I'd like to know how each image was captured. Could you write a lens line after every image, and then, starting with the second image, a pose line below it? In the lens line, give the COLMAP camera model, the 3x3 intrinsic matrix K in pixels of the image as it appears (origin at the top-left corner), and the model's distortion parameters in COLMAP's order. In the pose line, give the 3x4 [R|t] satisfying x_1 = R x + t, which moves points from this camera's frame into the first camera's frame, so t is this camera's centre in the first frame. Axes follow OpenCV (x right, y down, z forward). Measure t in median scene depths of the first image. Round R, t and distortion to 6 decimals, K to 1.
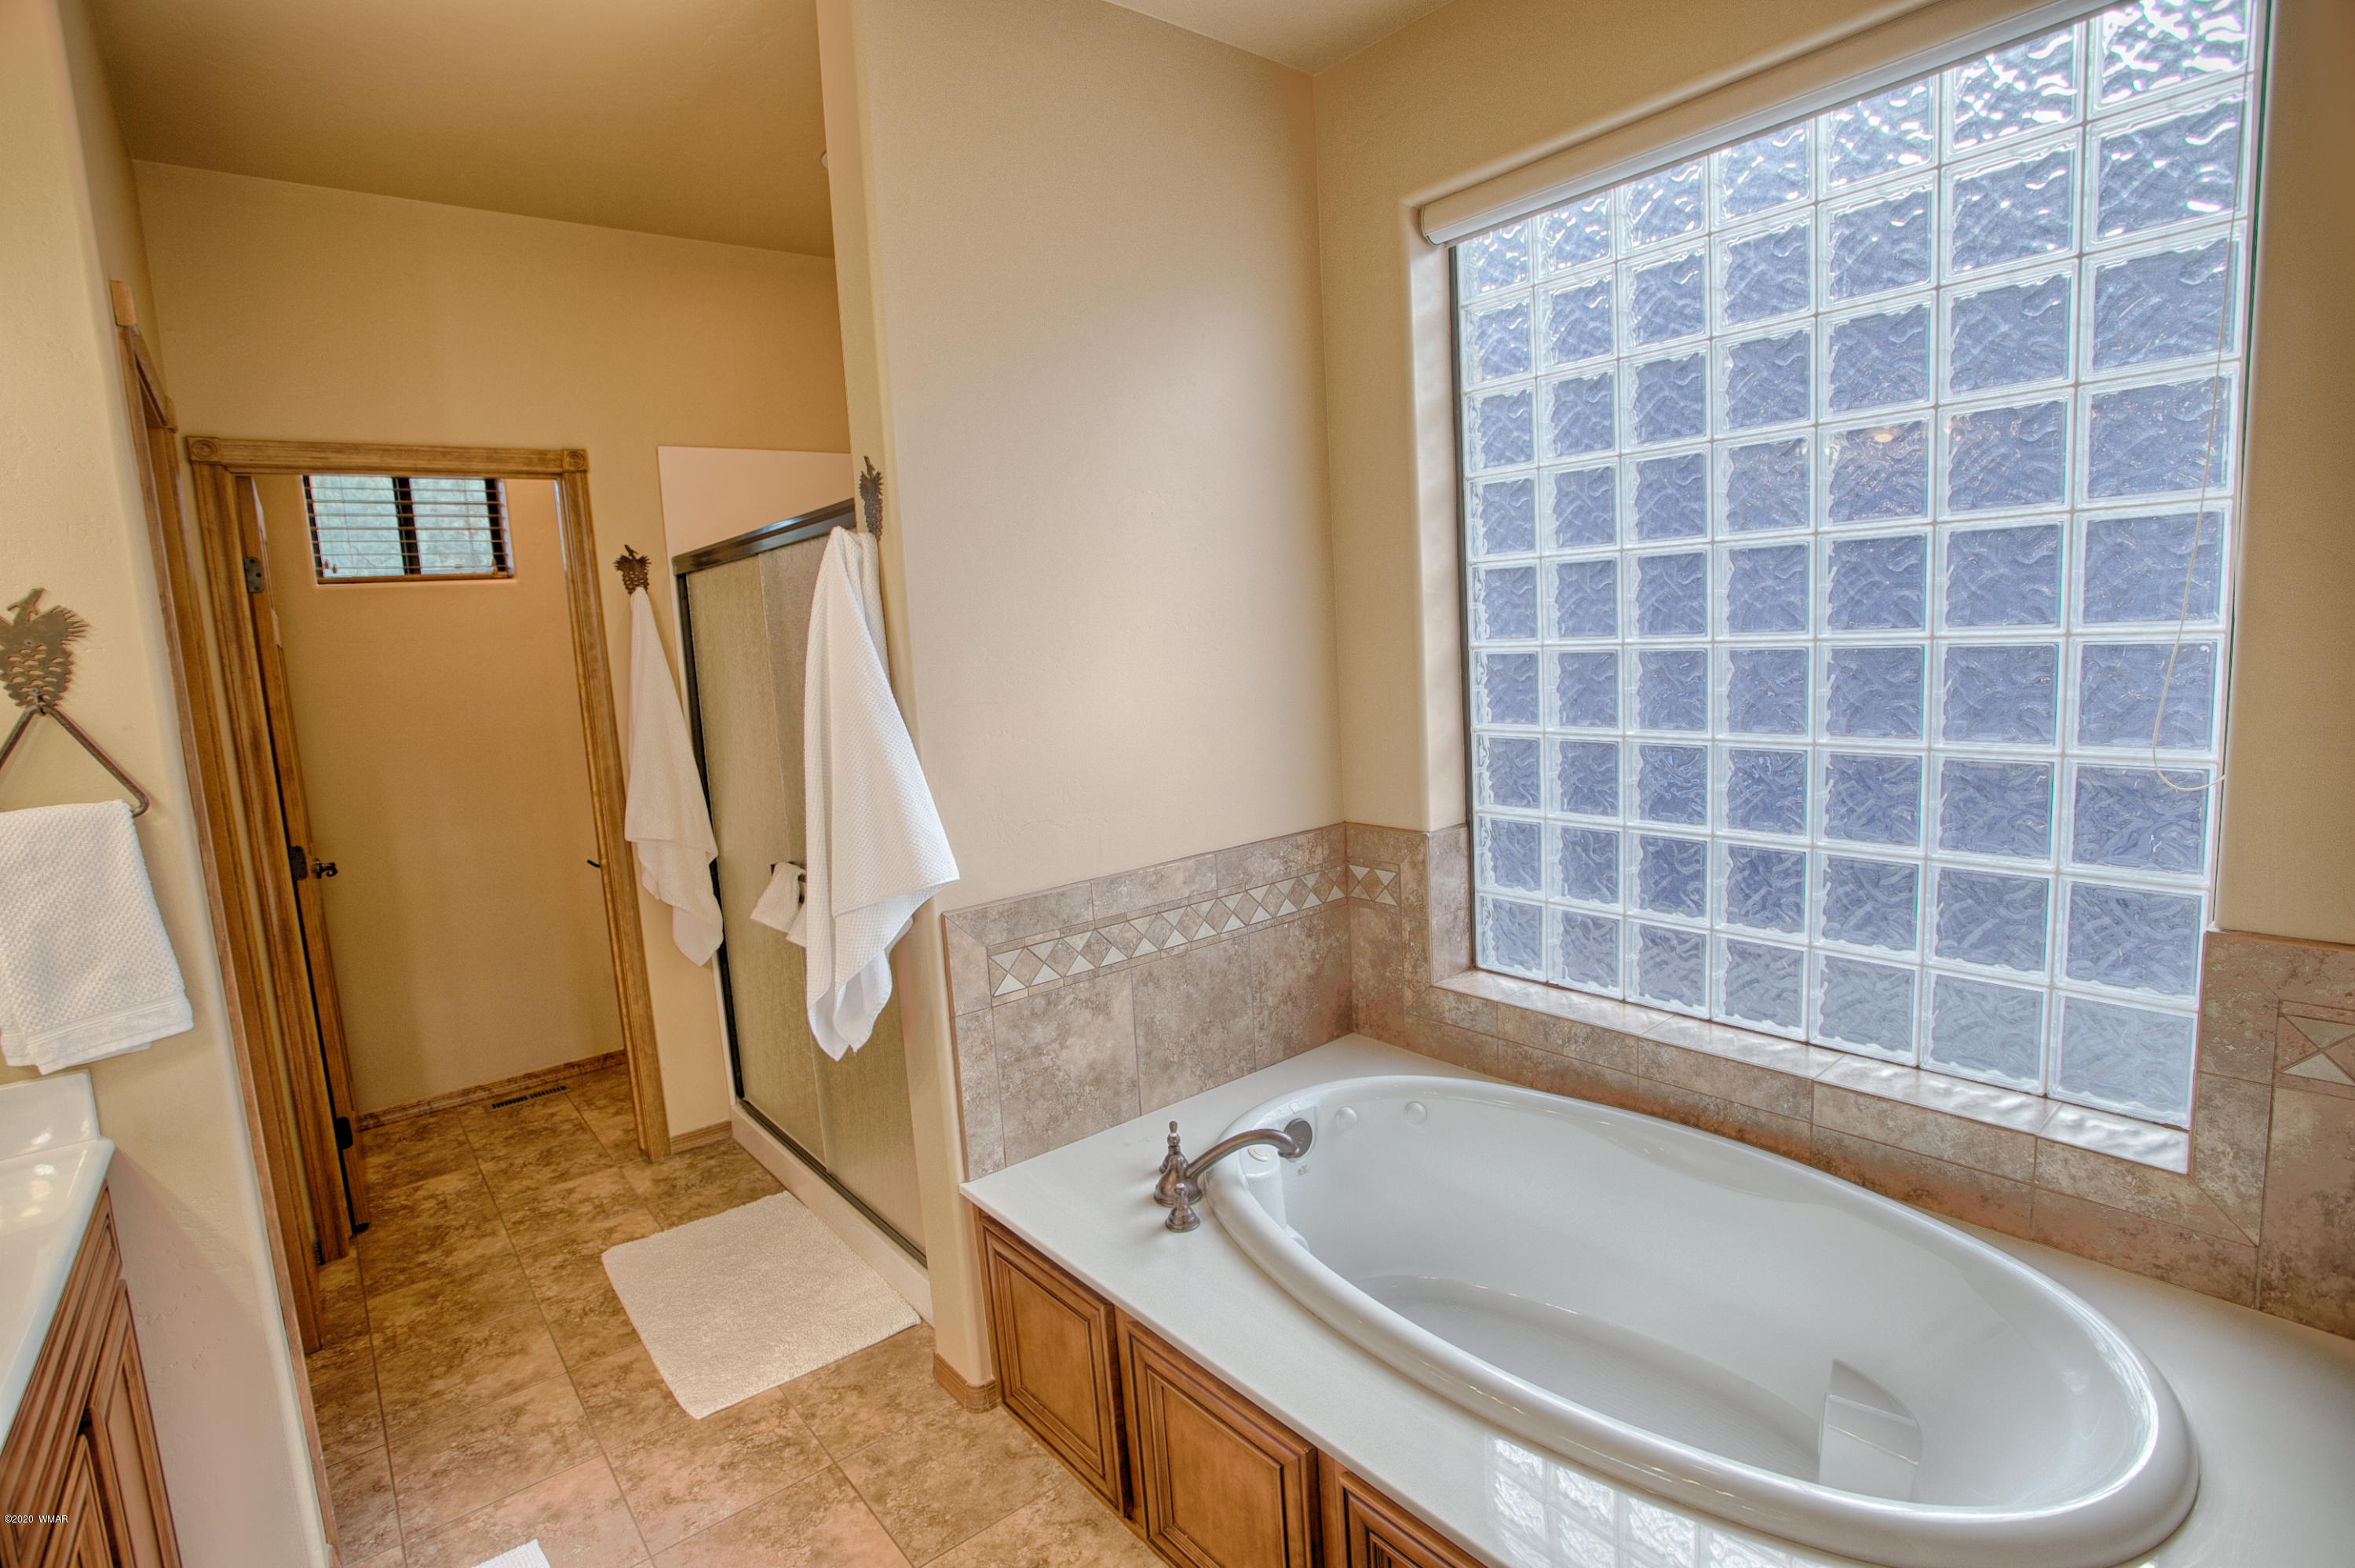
lens RADIAL K [[1141.1, 0, 1176.6], [0, 1141.1, 771.2], [0, 0, 1]] dist [-0.072004, 0.029117]
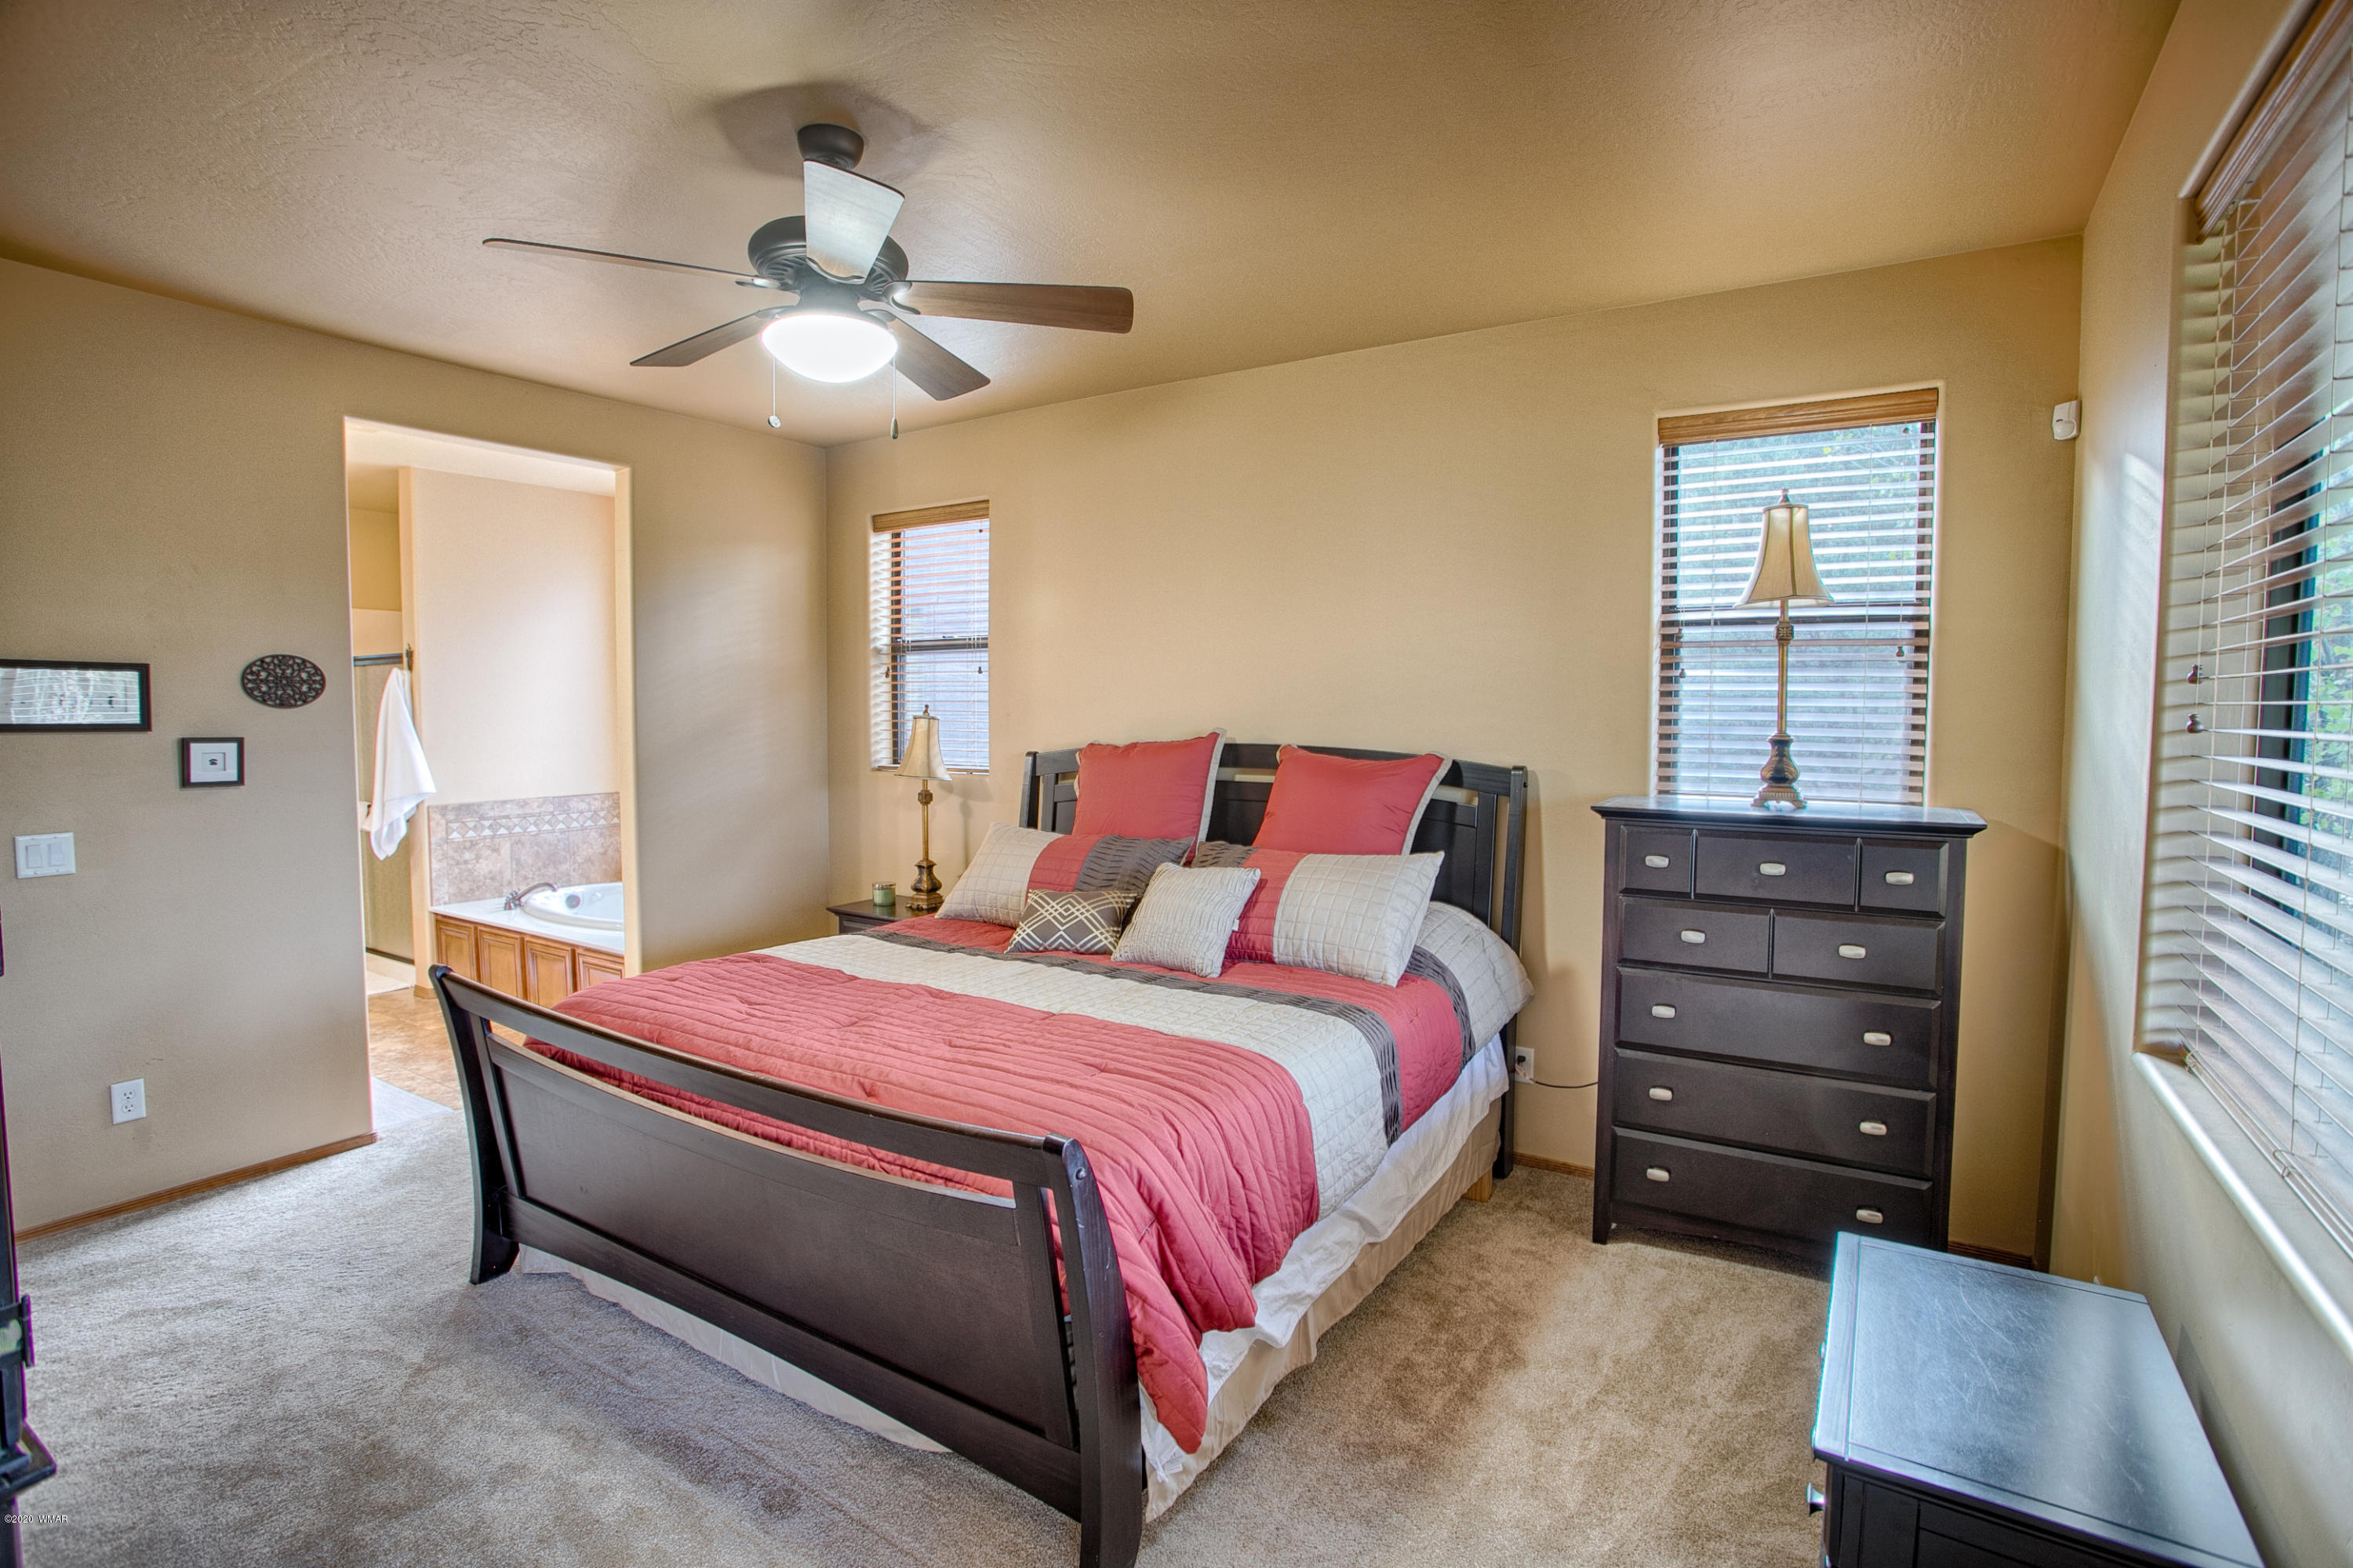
lens RADIAL K [[1140.3, 0, 1175.6], [0, 1140.3, 771.2], [0, 0, 1]] dist [-0.072004, 0.029117]
pose [[0.940933, 0.042129, 0.335960, 0.477225], [-0.016207, 0.996696, -0.079594, 0.181728], [-0.338204, 0.069447, 0.938507, -1.733277]]
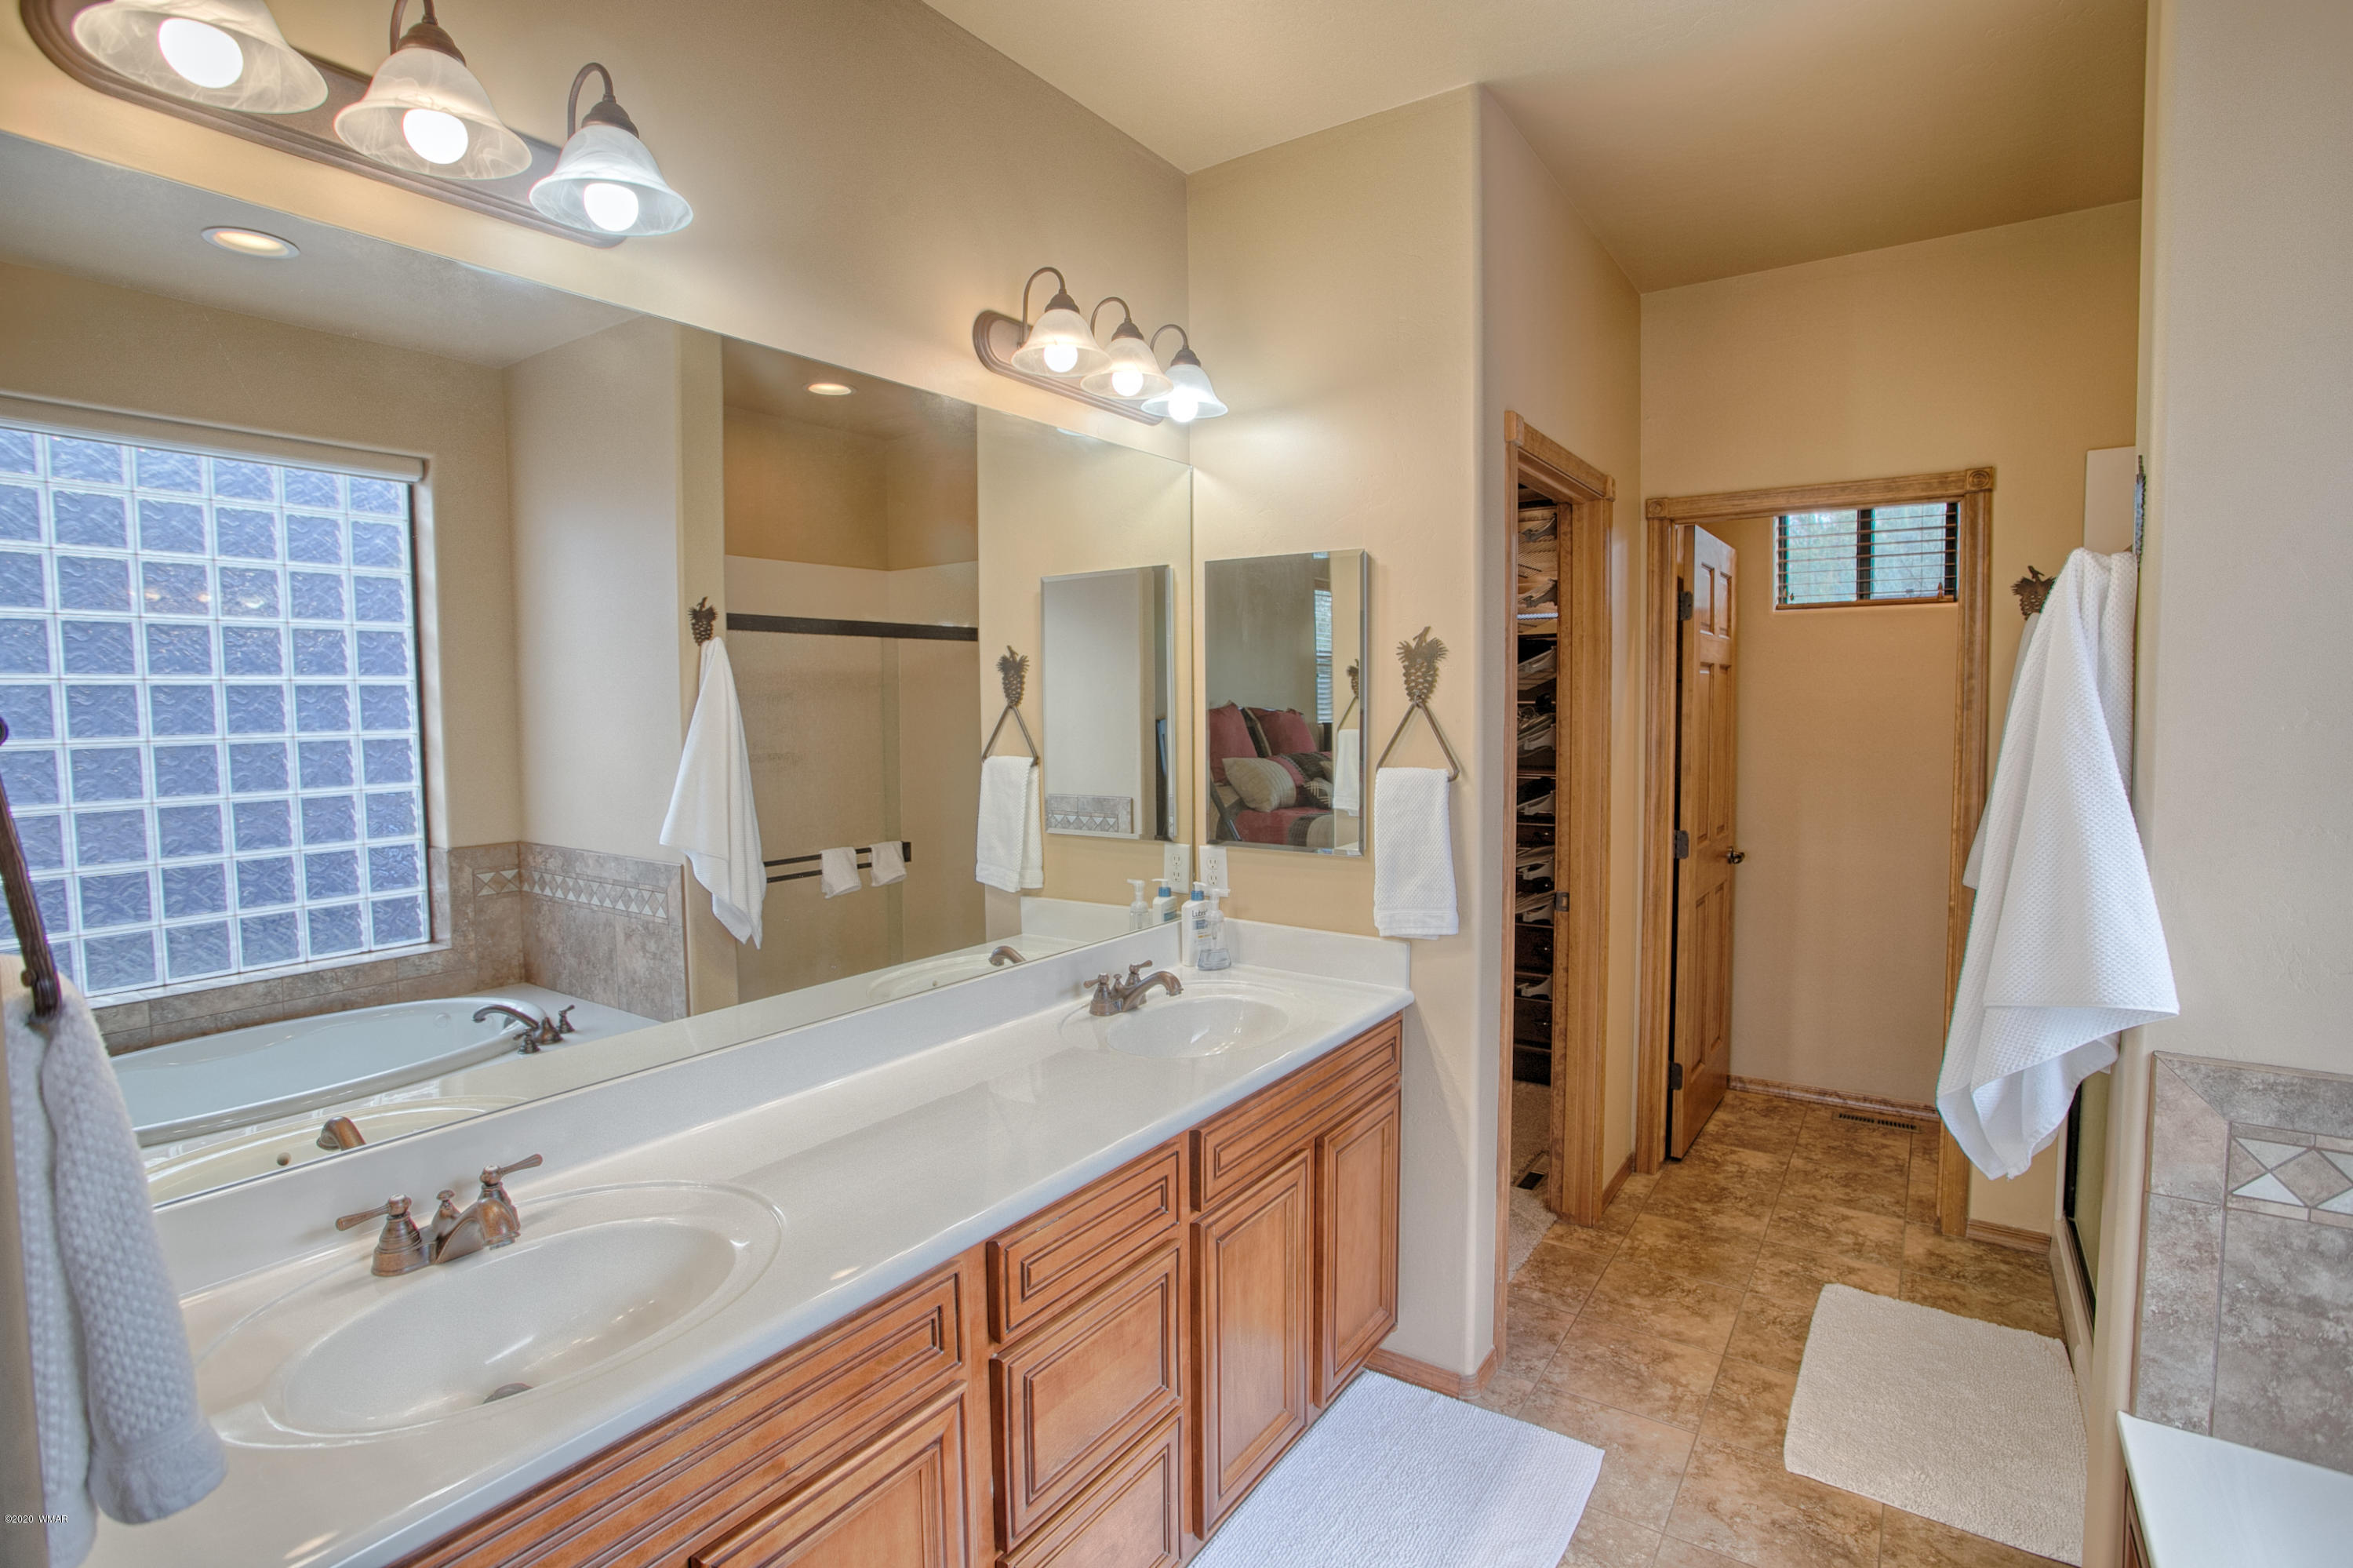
lens RADIAL K [[1140.3, 0, 1175.6], [0, 1140.3, 771.2], [0, 0, 1]] dist [-0.072004, 0.029117]
pose [[0.271503, 0.114374, -0.955617, 0.230643], [-0.126233, 0.988568, 0.082453, -0.028955], [0.954123, 0.098244, 0.282837, 0.126460]]
